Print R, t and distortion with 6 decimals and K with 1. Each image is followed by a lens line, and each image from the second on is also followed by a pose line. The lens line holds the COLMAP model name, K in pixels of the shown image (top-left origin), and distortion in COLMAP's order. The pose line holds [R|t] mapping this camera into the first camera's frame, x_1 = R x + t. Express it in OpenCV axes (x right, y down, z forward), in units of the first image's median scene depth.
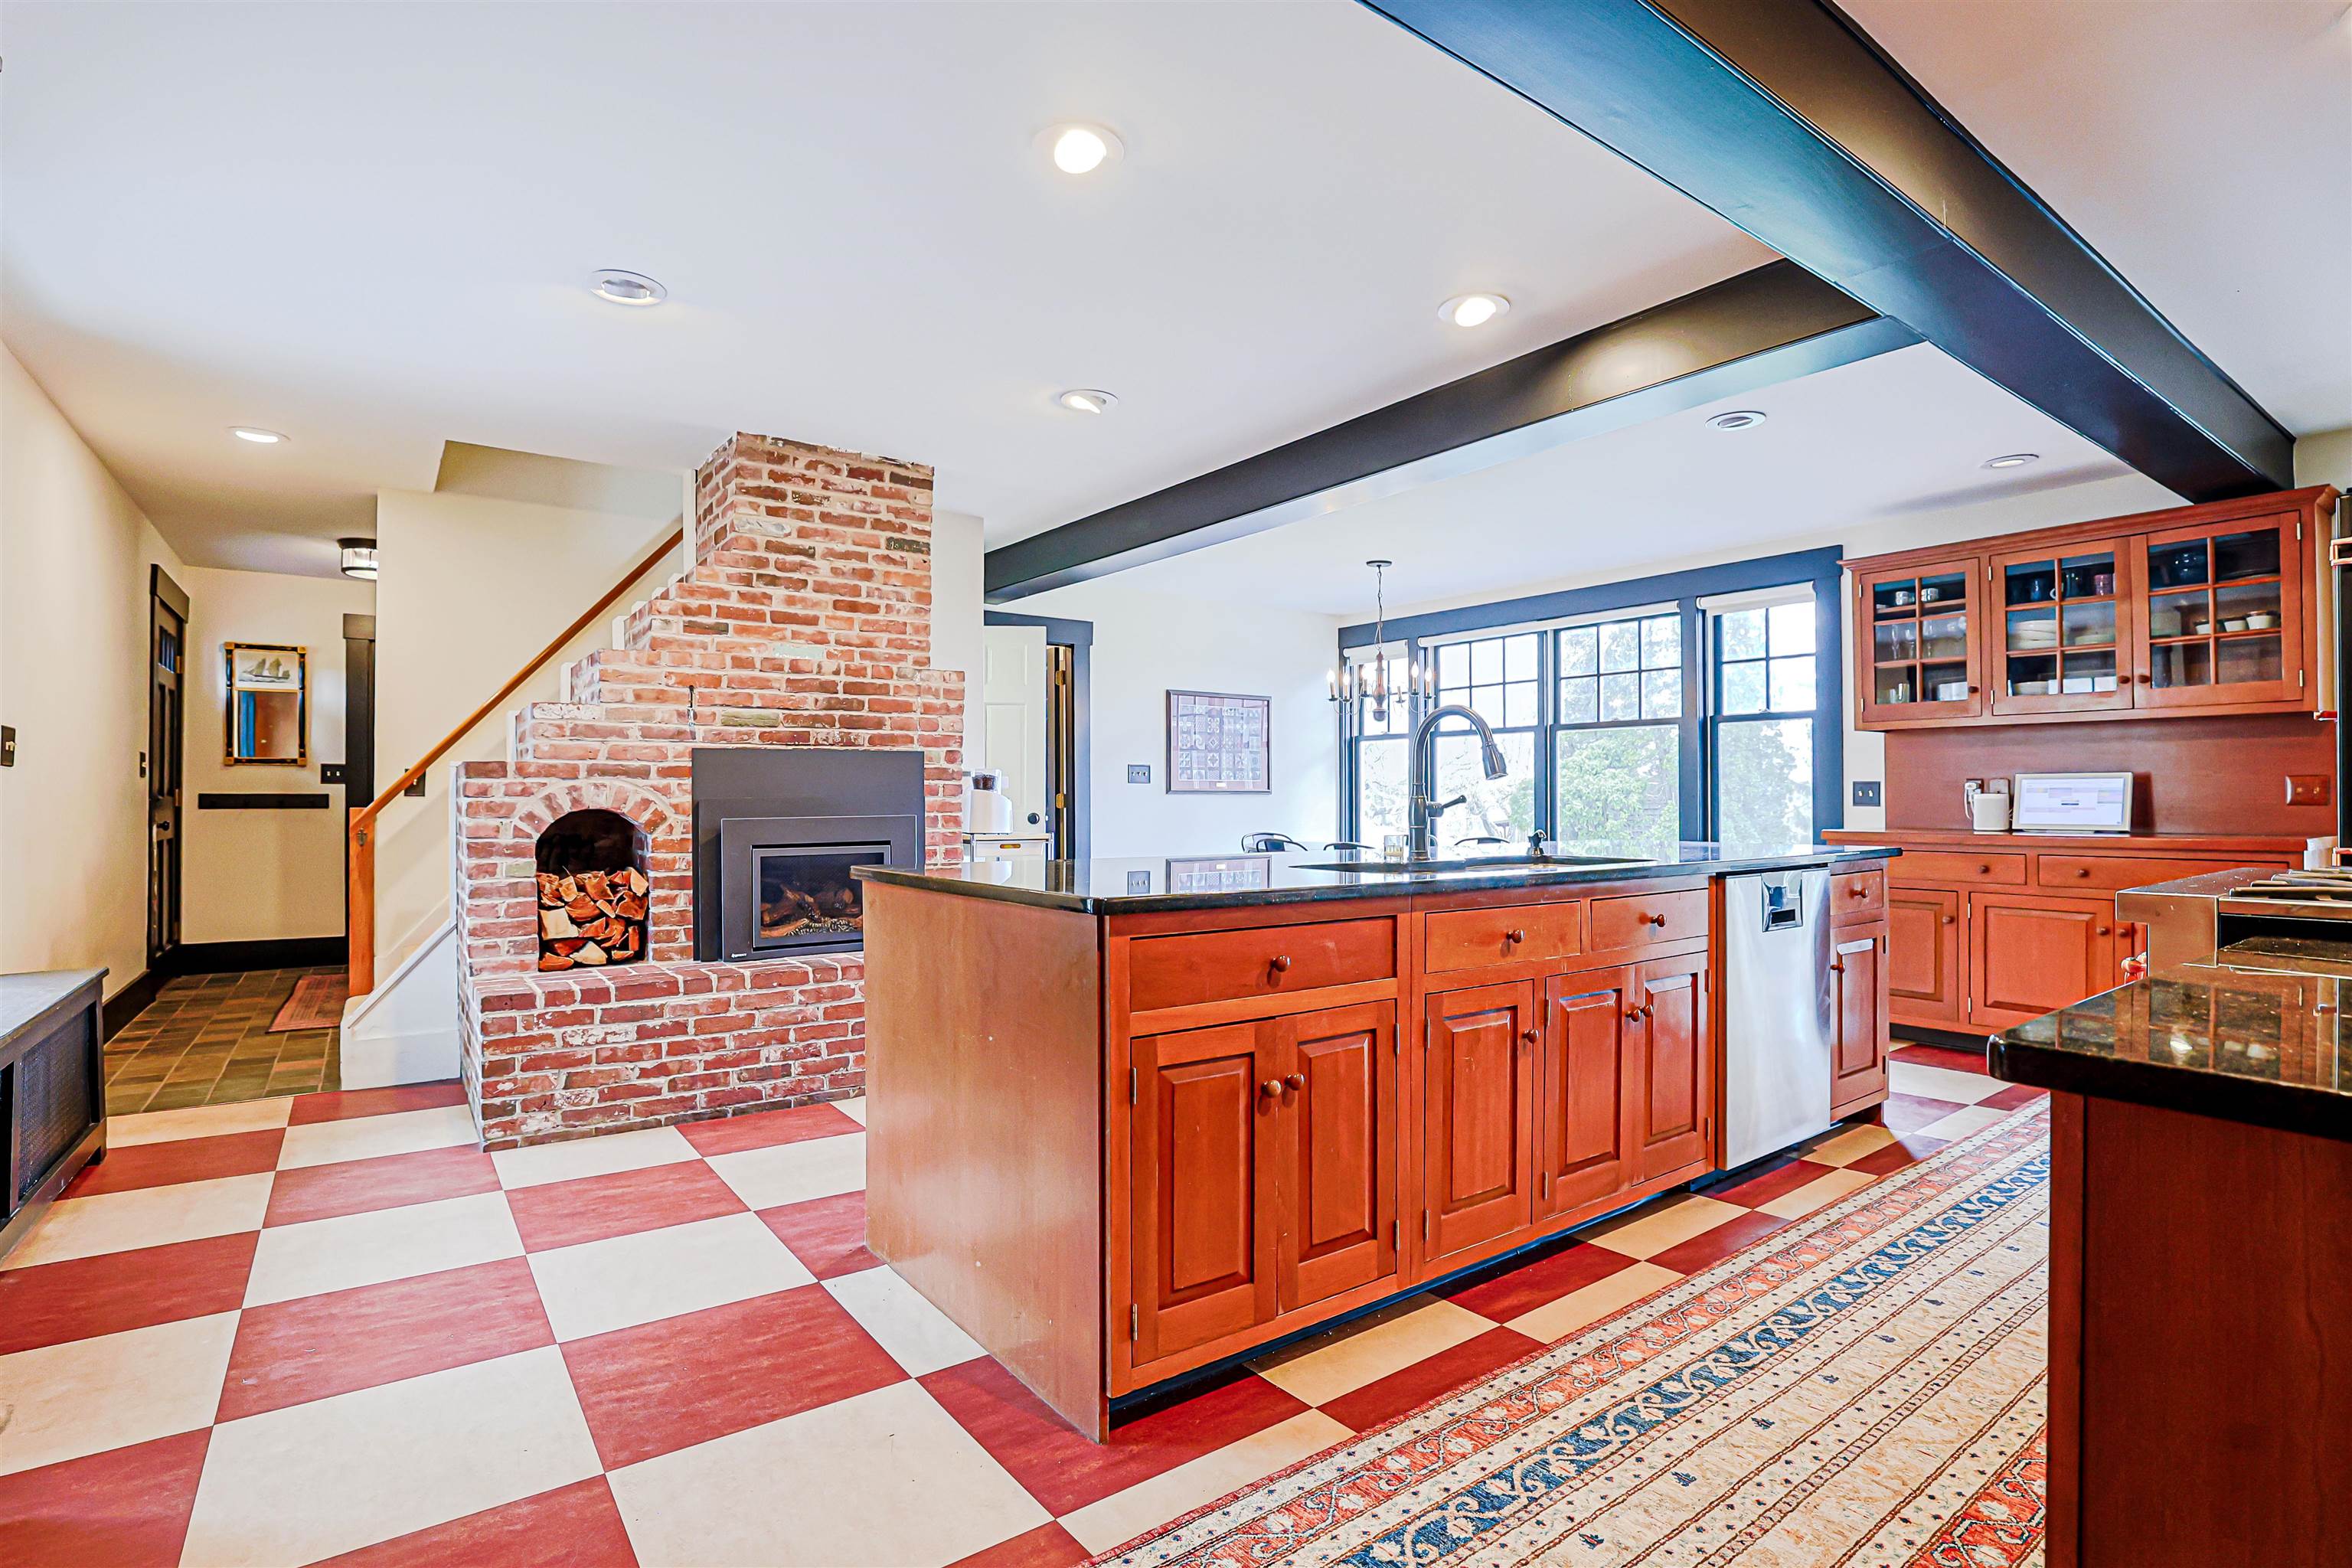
lens RADIAL K [[1101.5, 0, 1174.2], [0, 1101.5, 793.7], [0, 0, 1]] dist [-0.017253, 0.004299]
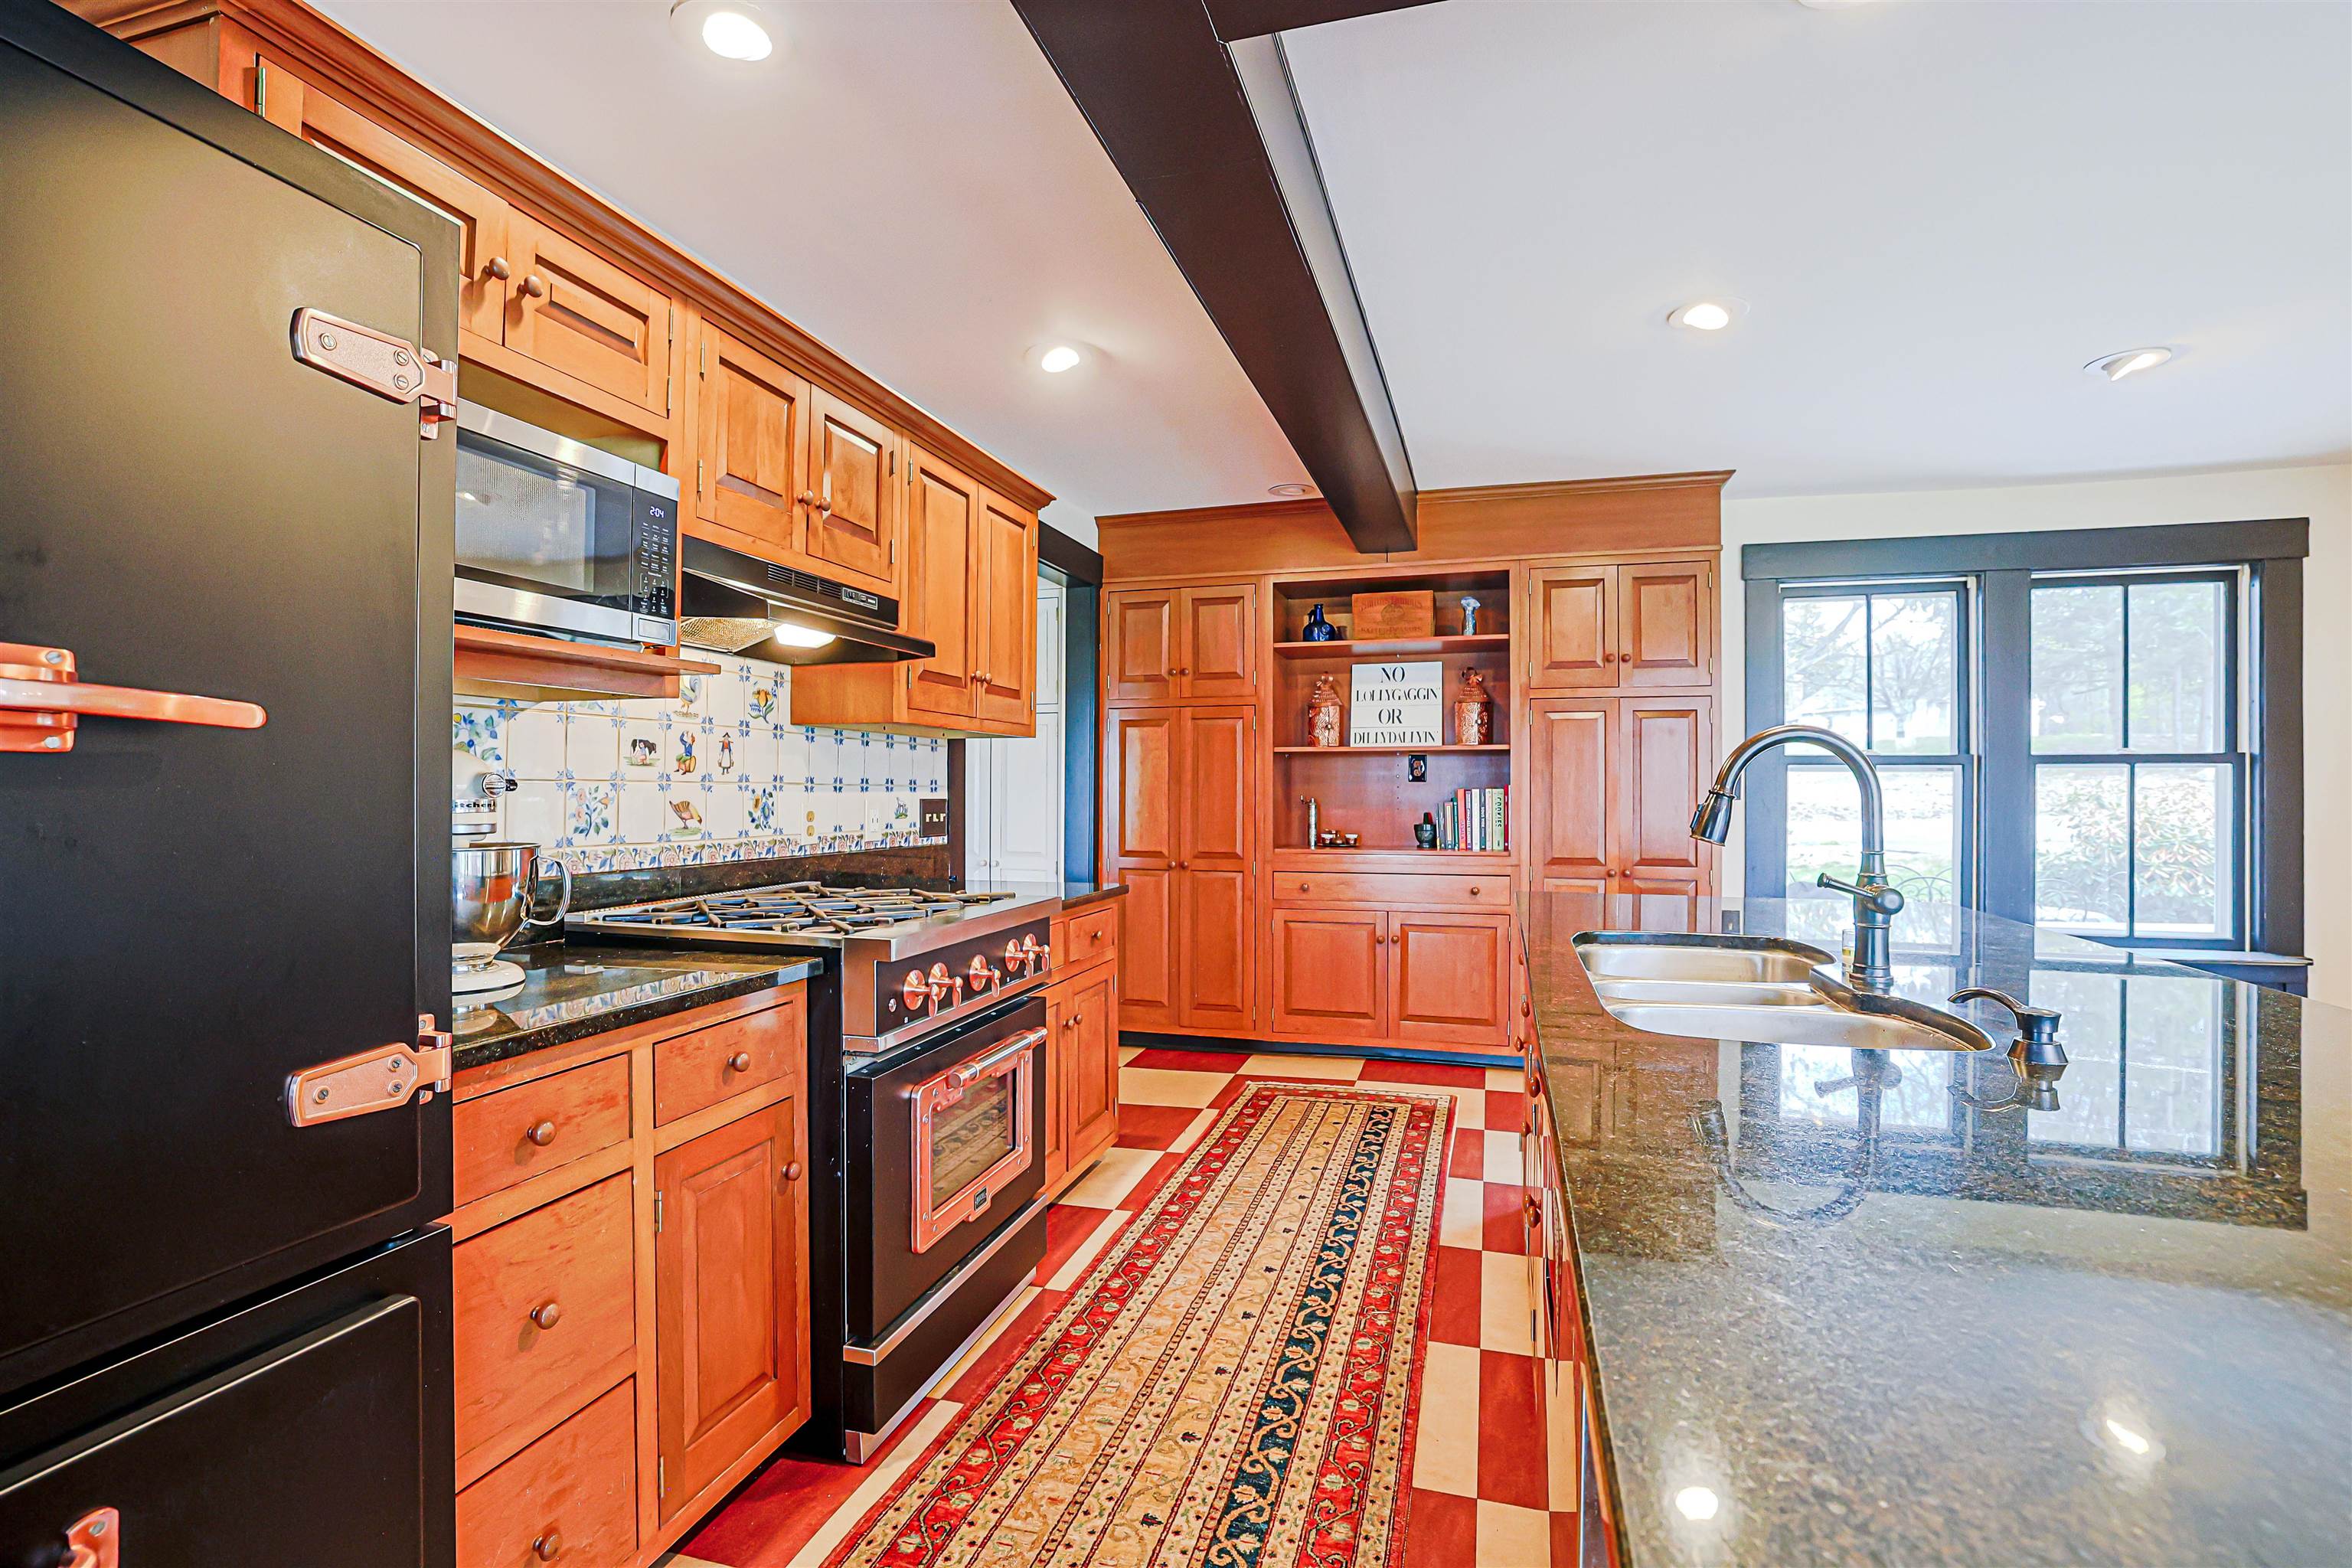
lens RADIAL K [[1101.5, 0, 1176.7], [0, 1101.5, 787.9], [0, 0, 1]] dist [-0.017253, 0.004299]
pose [[-0.793681, -0.002969, -0.608327, 1.388492], [0.003100, 0.999955, -0.008926, -0.062321], [0.608326, -0.008970, -0.793637, 1.960492]]
